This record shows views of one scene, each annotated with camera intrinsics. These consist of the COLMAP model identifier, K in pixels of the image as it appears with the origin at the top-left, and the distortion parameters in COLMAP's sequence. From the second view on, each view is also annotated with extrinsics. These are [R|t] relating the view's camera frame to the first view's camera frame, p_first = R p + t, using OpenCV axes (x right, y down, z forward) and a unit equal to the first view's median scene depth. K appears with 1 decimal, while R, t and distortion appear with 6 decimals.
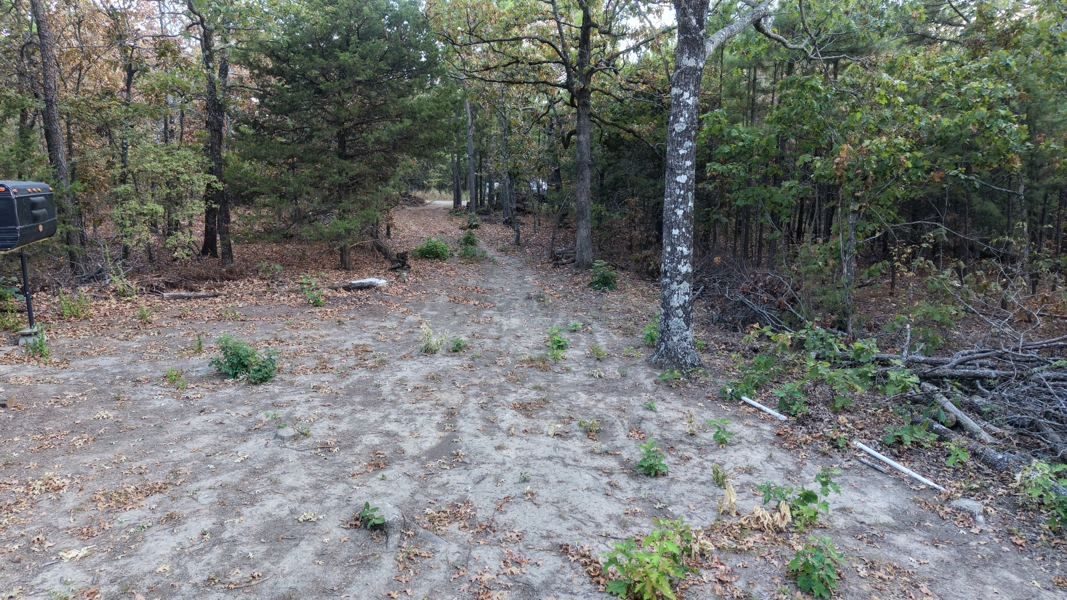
lens RADIAL K [[711.9, 0, 532.5], [0, 711.9, 300.4], [0, 0, 1]] dist [0.027110, -0.026760]
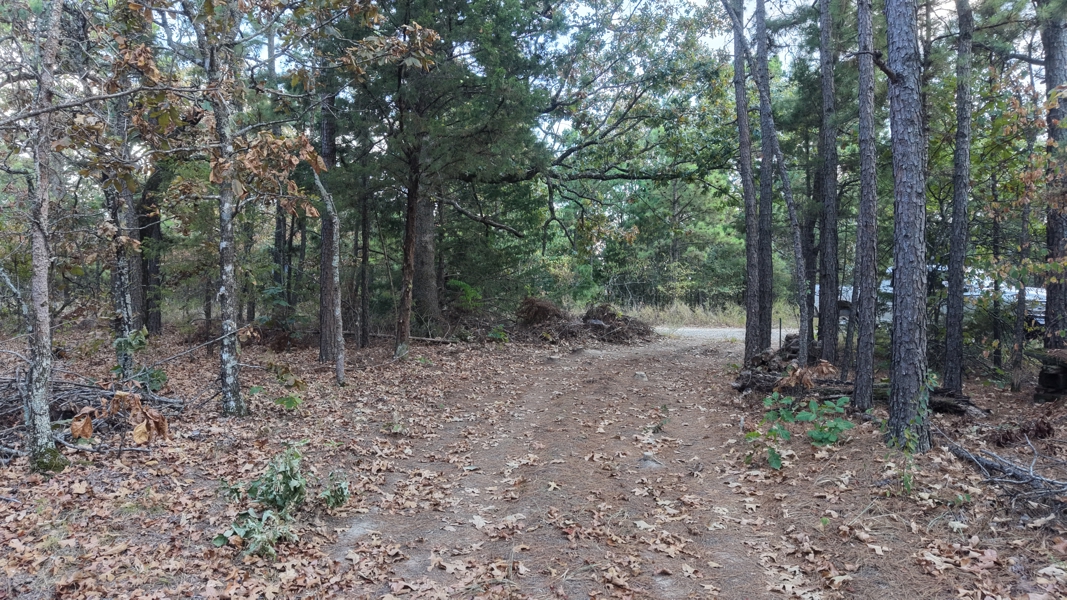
lens RADIAL K [[711.9, 0, 534.8], [0, 711.9, 303.0], [0, 0, 1]] dist [0.027110, -0.026760]
pose [[0.941896, -0.009435, -0.335772, -0.071181], [-0.047546, 0.985797, -0.161073, -0.076788], [0.332522, 0.167679, 0.928069, 0.539336]]
